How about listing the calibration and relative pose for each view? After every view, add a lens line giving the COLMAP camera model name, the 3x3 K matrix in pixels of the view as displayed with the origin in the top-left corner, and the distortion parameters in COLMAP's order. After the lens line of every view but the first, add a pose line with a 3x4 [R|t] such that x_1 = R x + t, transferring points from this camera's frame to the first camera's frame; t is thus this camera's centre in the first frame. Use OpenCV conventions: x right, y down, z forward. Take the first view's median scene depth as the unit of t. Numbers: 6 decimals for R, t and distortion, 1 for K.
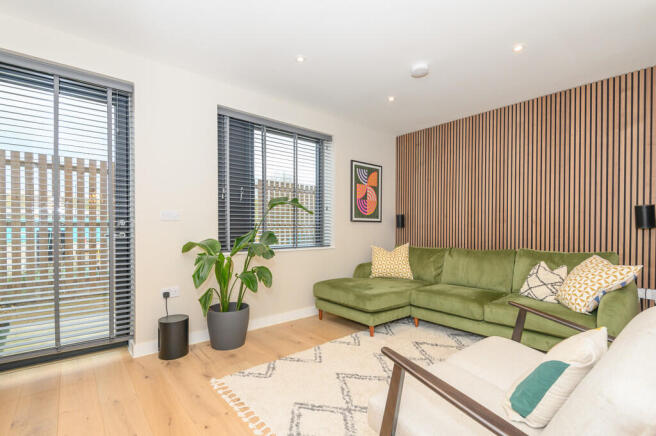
lens RADIAL K [[315.5, 0, 329.1], [0, 315.5, 227.3], [0, 0, 1]] dist [0.000437, -0.000177]
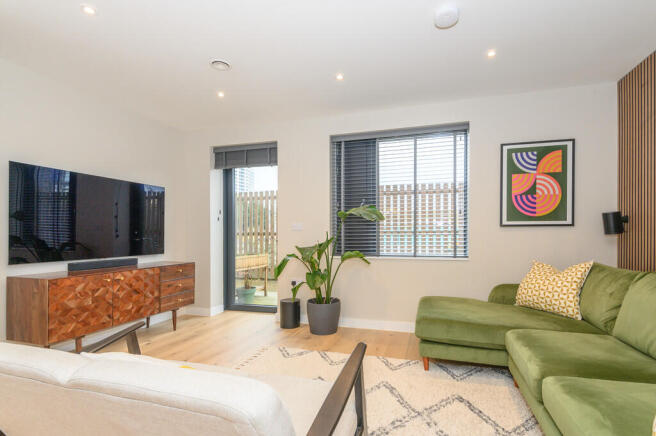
lens RADIAL K [[306.3, 0, 330.2], [0, 306.3, 230.1], [0, 0, 1]] dist [-0.000425, -0.000630]
pose [[0.518664, -0.022503, -0.854682, 0.476177], [-0.000540, 0.999645, -0.026648, 0.010180], [0.854978, 0.014283, 0.518467, 0.275939]]
